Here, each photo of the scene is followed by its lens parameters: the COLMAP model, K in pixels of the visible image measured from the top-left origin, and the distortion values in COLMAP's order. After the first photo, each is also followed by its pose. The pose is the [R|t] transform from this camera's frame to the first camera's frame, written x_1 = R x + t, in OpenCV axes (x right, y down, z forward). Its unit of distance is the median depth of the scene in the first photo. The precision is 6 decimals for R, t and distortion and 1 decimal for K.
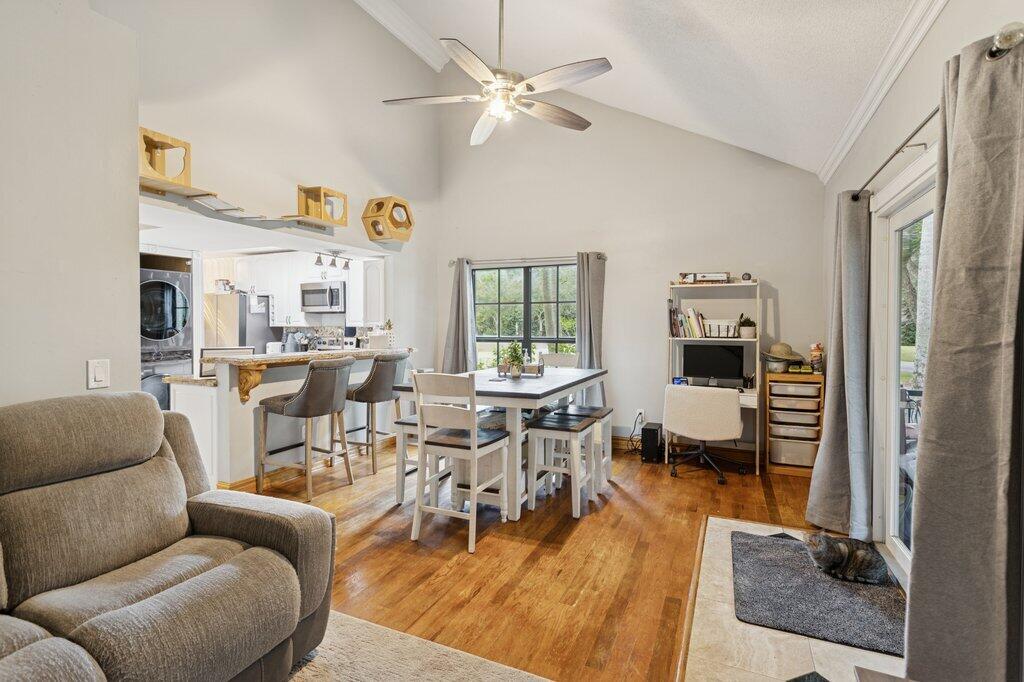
lens RADIAL K [[487.9, 0, 512.4], [0, 487.9, 328.8], [0, 0, 1]] dist [0.000002, 0.000025]
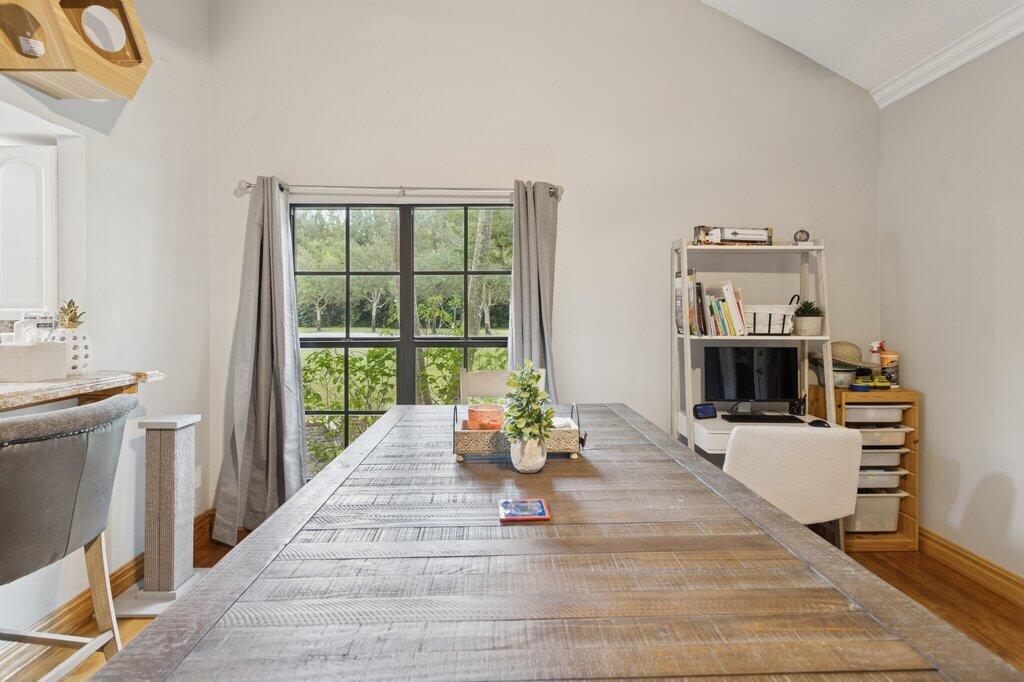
lens RADIAL K [[496.6, 0, 509.6], [0, 496.6, 314.9], [0, 0, 1]] dist [0.010813, 0.000291]
pose [[0.905905, -0.002499, 0.423474, -0.120583], [0.004461, 0.999983, -0.003641, -0.005349], [-0.423458, 0.005187, 0.905901, 0.557388]]
